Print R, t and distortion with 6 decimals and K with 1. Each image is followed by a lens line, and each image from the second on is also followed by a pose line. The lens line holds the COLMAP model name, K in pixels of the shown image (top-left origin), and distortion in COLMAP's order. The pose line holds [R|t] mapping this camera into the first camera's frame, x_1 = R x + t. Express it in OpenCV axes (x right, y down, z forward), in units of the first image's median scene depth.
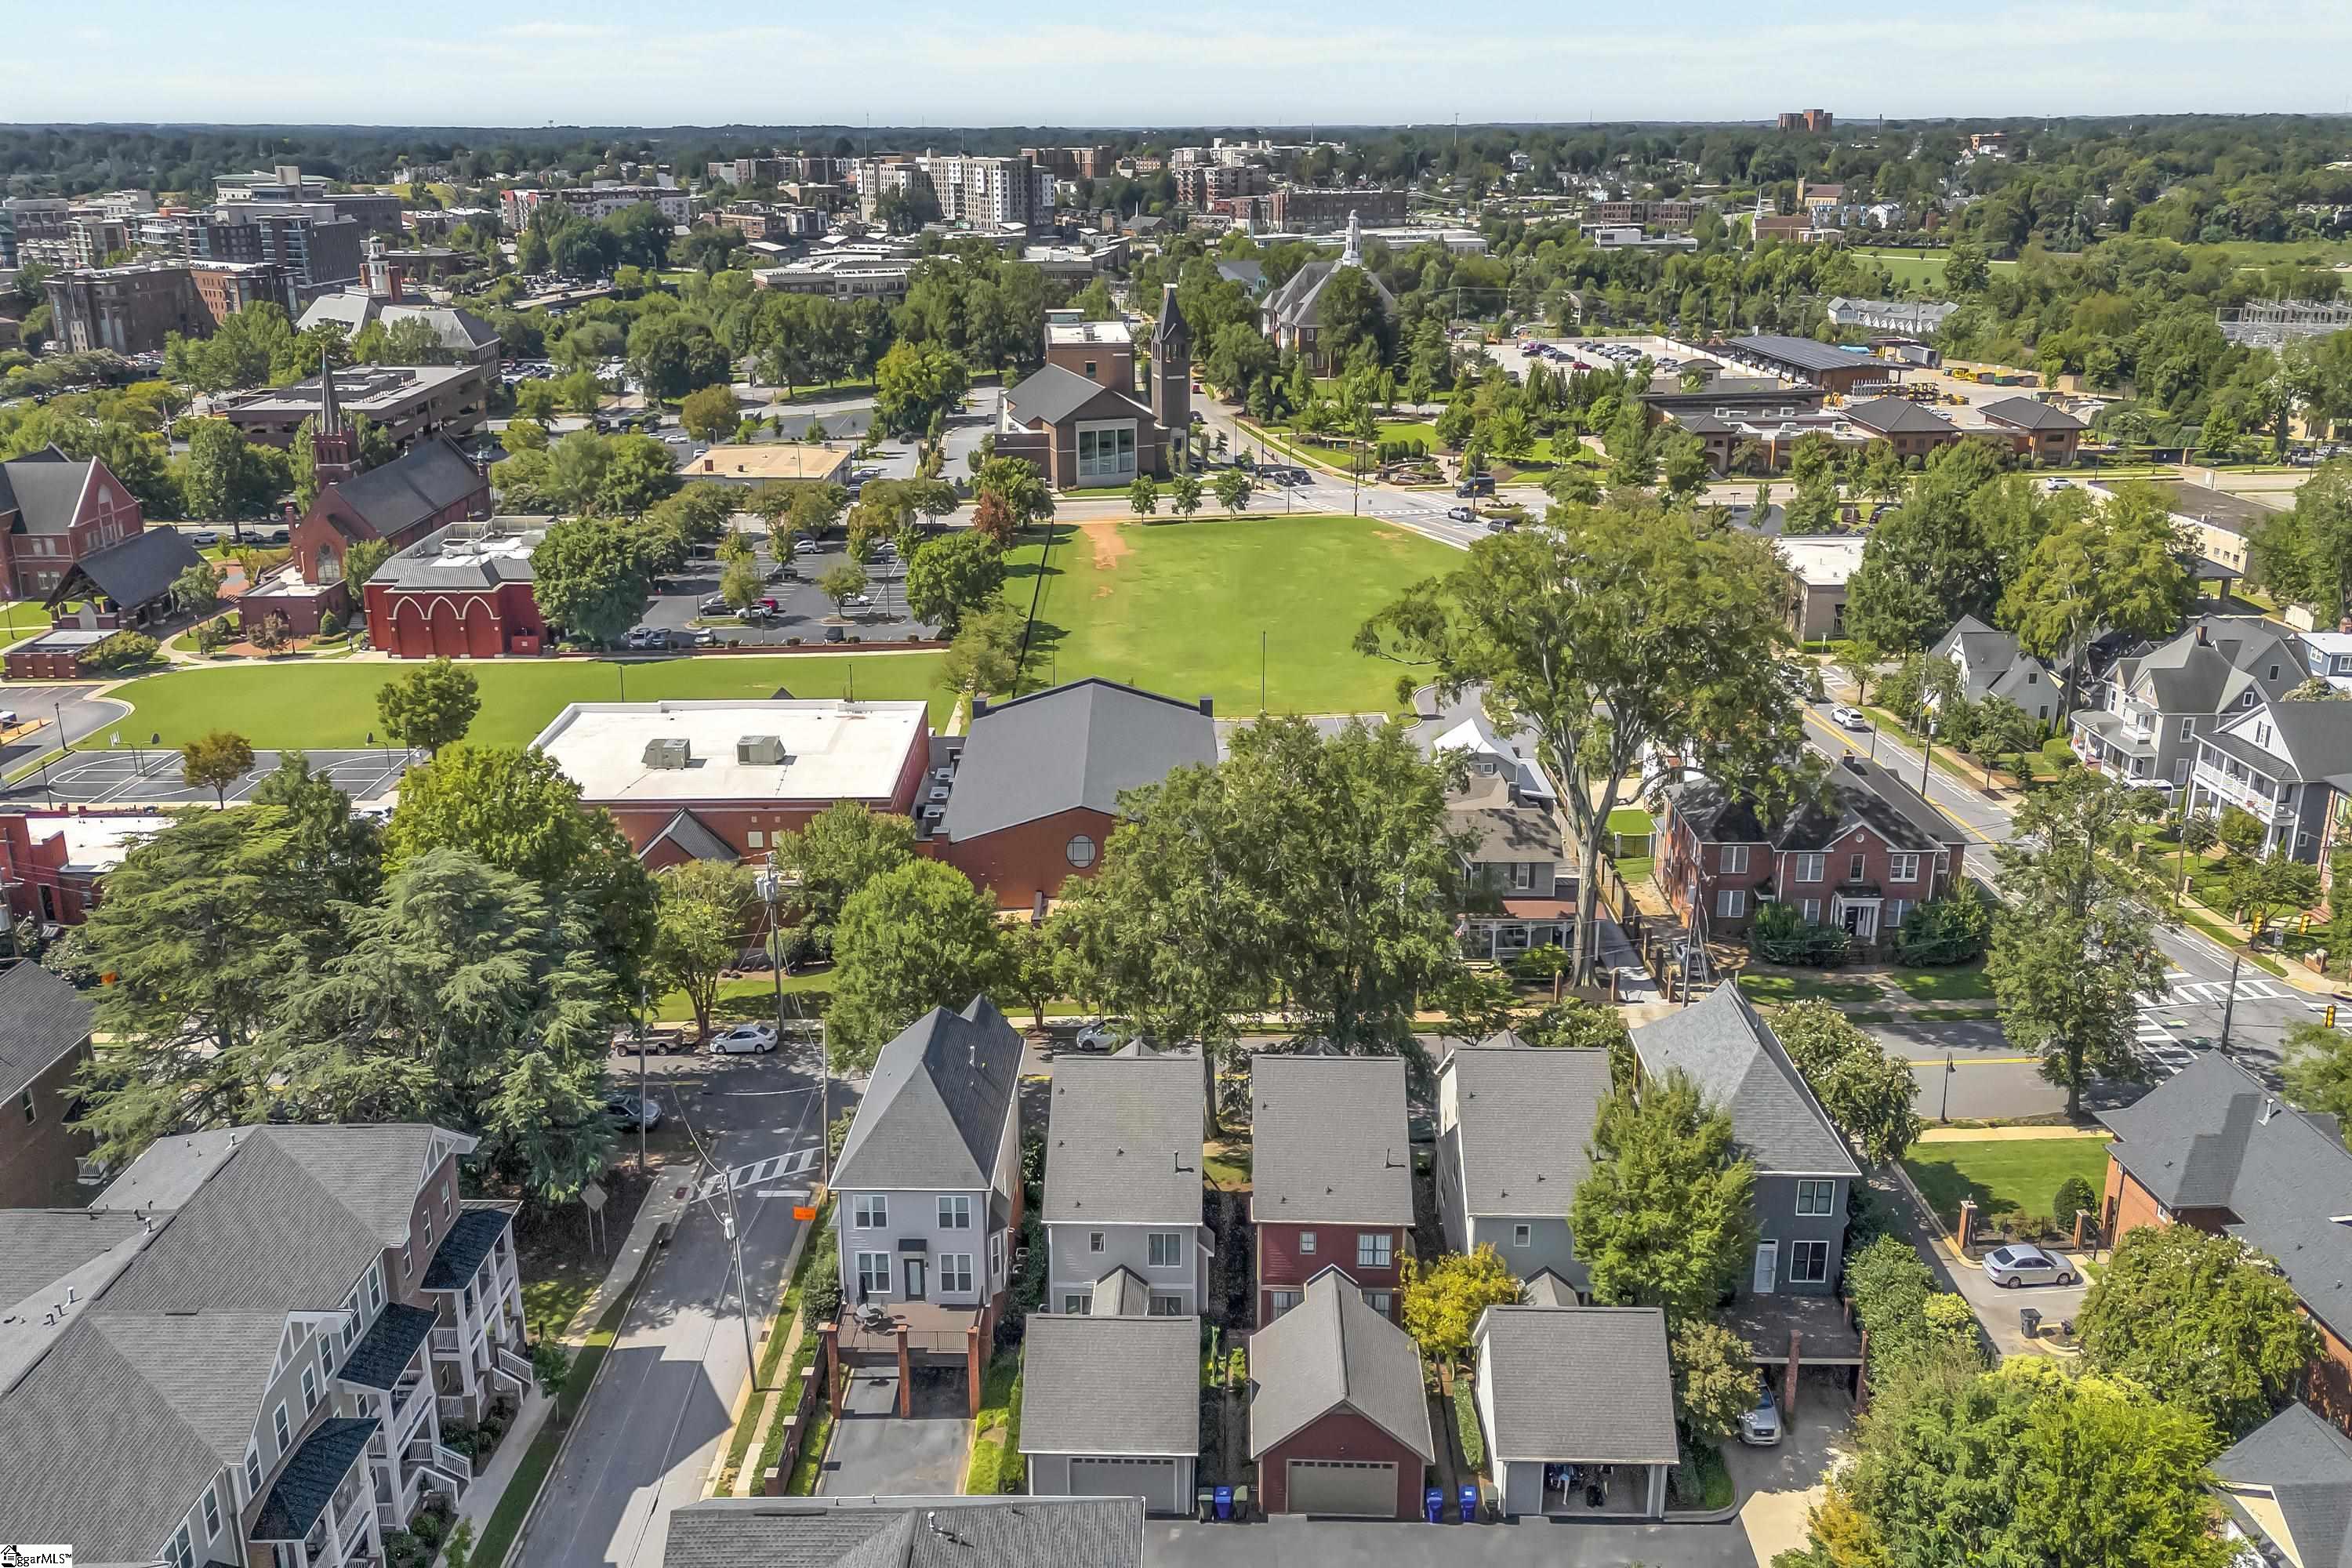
lens RADIAL K [[1704.6, 0, 1176.0], [0, 1704.6, 784.0], [0, 0, 1]] dist [-0.001155, -0.002553]
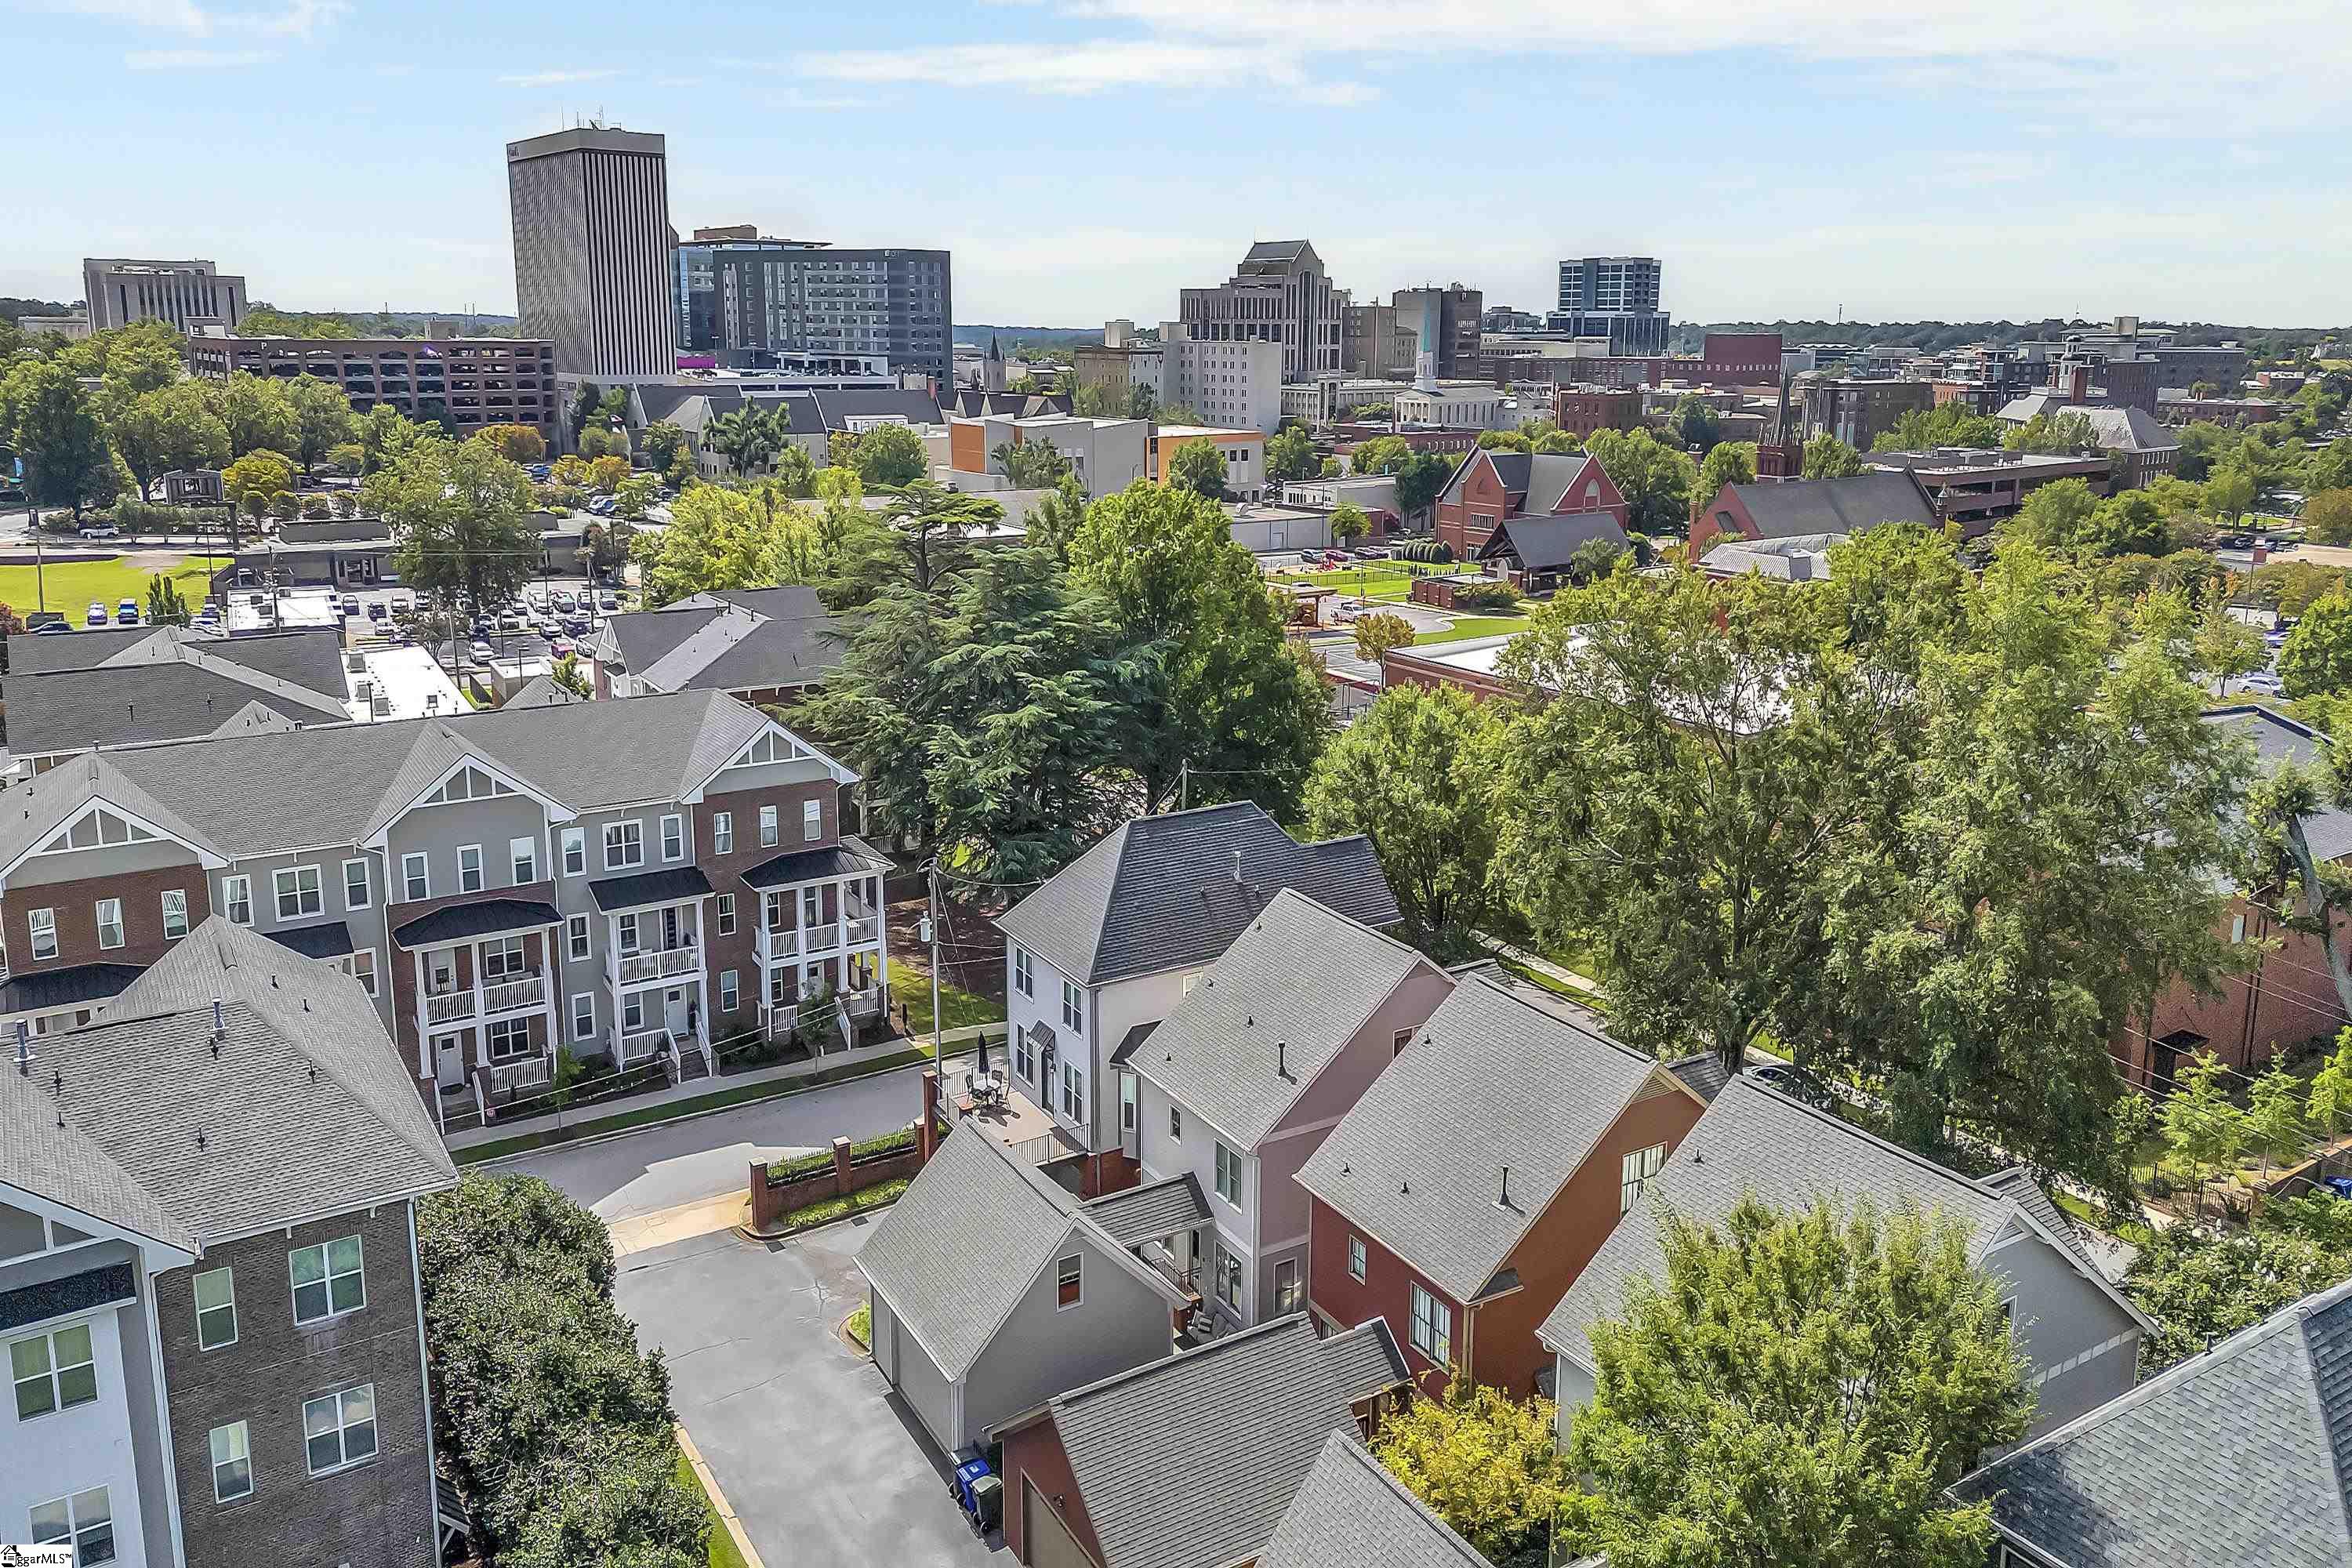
lens RADIAL K [[1704.6, 0, 1176.0], [0, 1704.6, 784.0], [0, 0, 1]] dist [-0.001155, -0.002553]
pose [[0.531853, 0.214551, -0.819207, 0.193454], [-0.303869, 0.951301, 0.051866, 0.041394], [0.790440, 0.221346, 0.571148, 0.231116]]
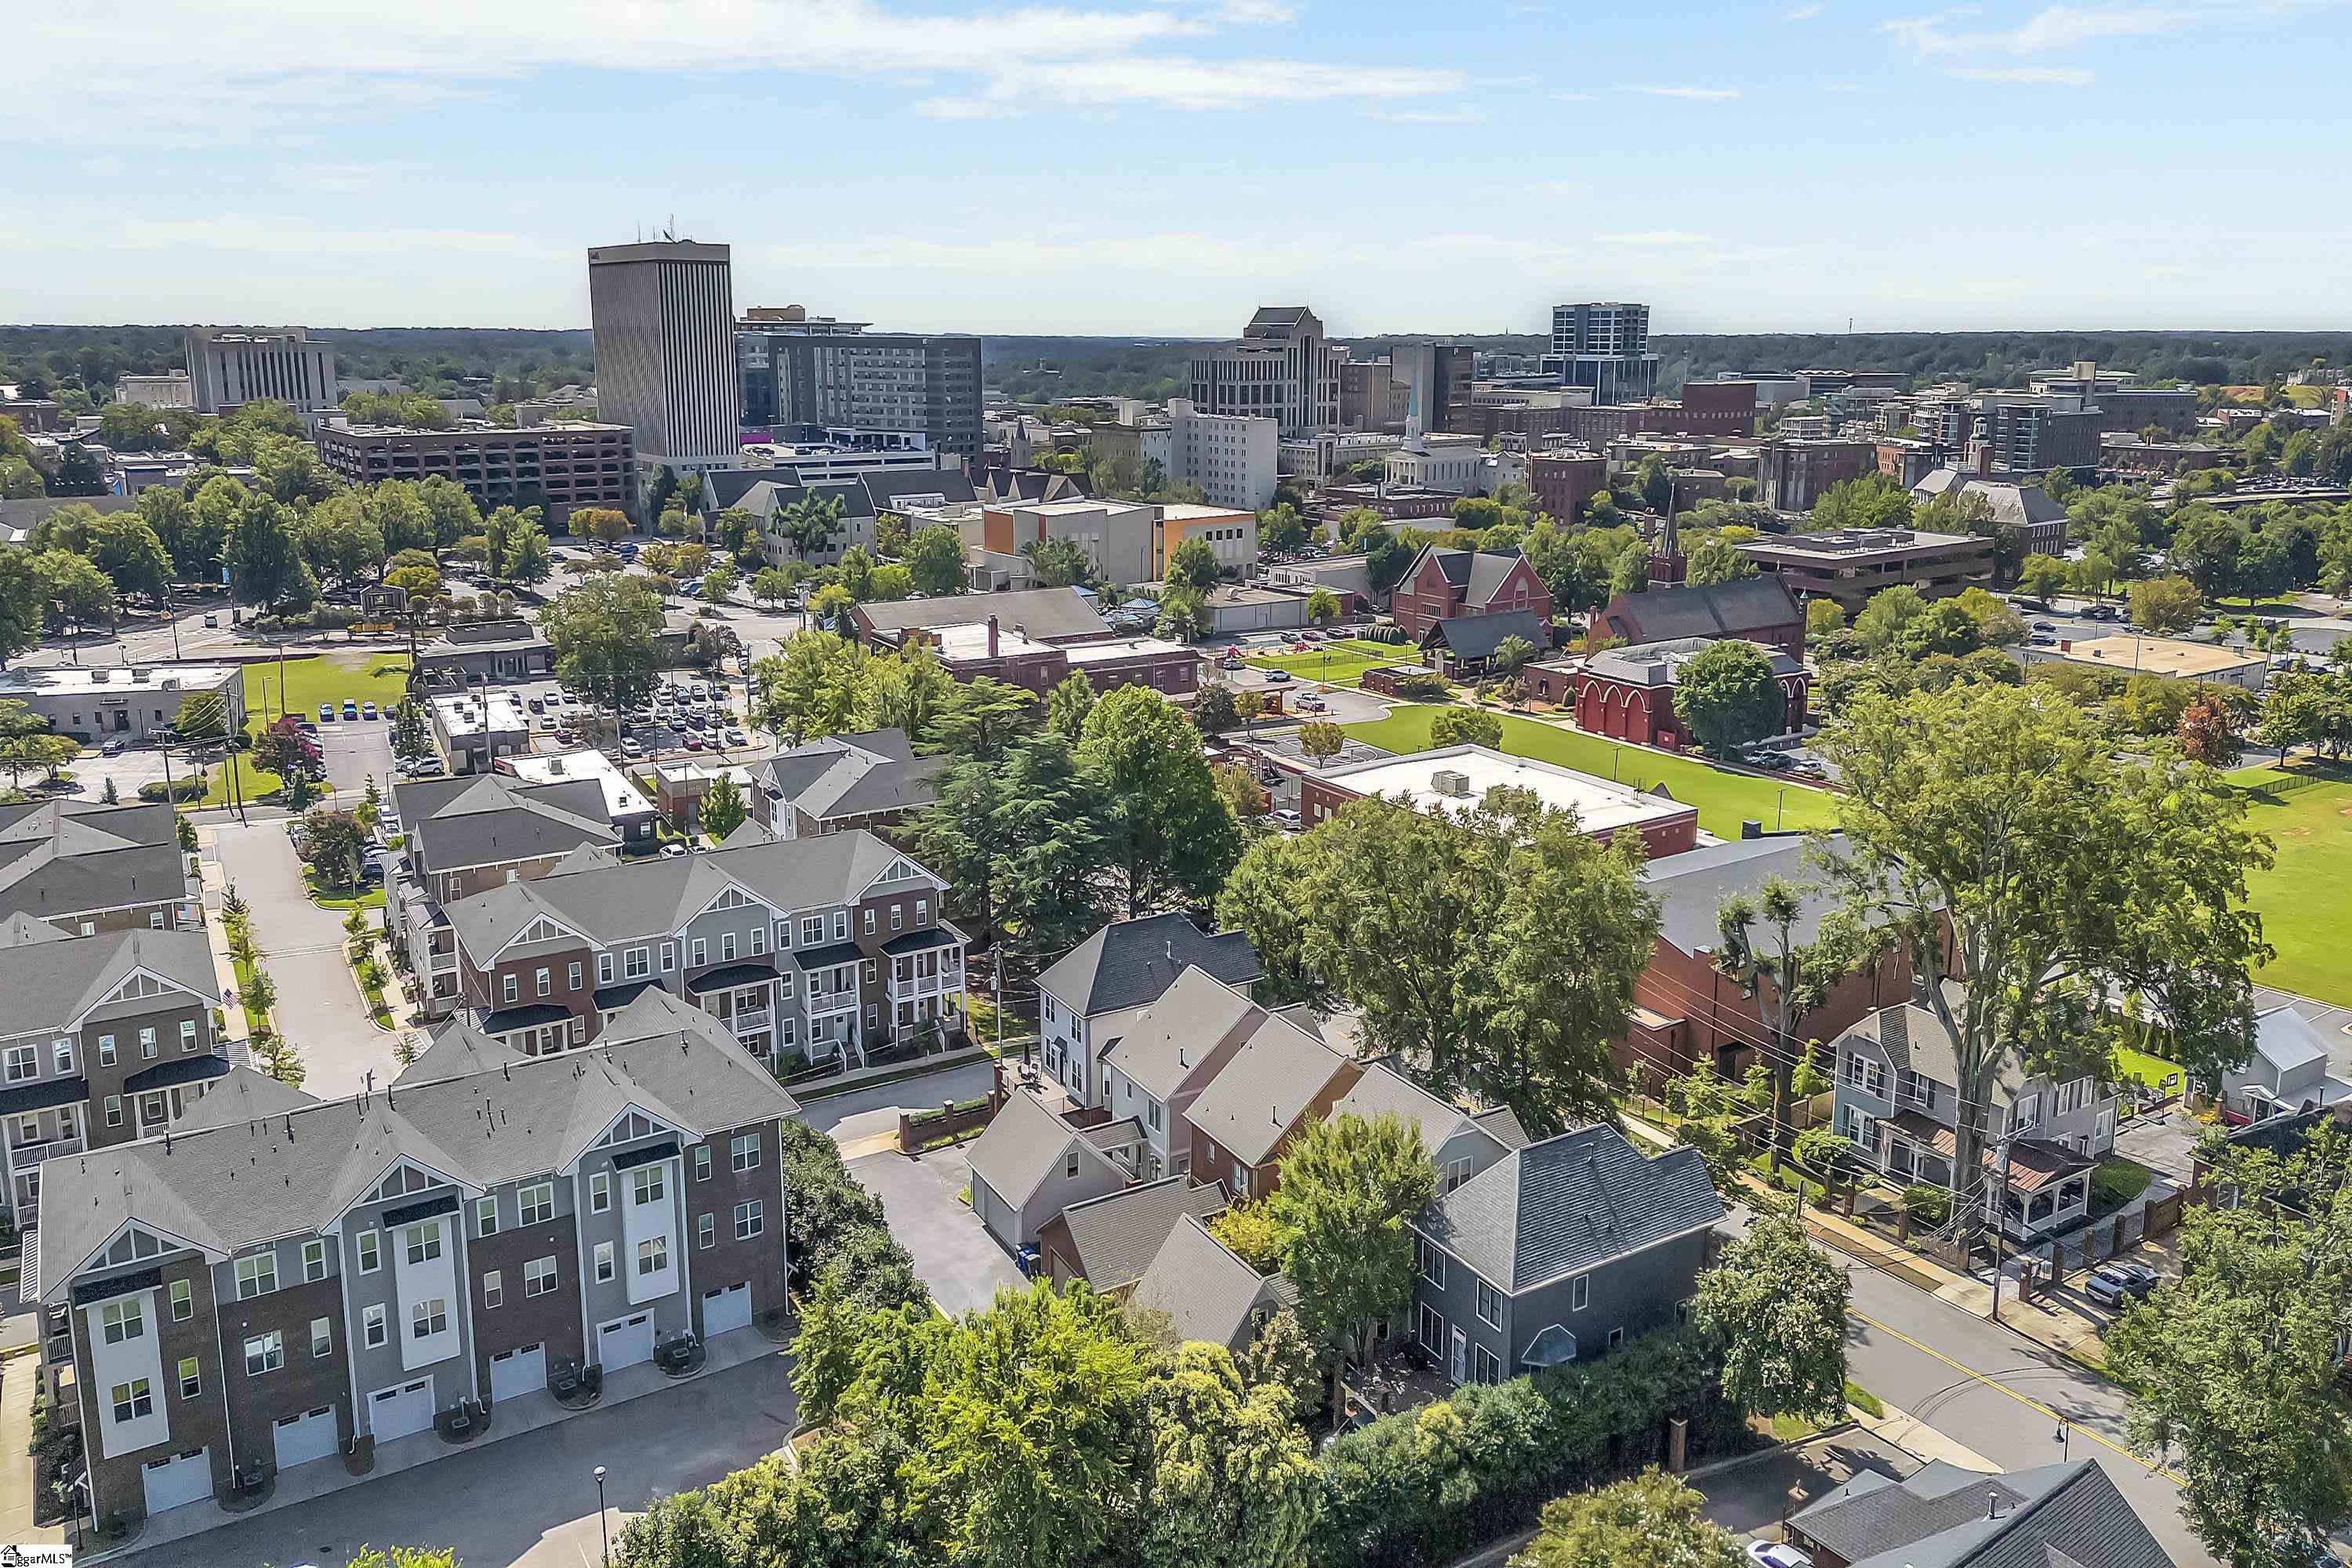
lens RADIAL K [[1704.6, 0, 1176.0], [0, 1704.6, 784.0], [0, 0, 1]] dist [-0.001155, -0.002553]
pose [[0.521353, 0.212231, -0.826529, 0.402714], [-0.301916, 0.951806, 0.053958, -0.015139], [0.798147, 0.221411, 0.560303, 0.095525]]
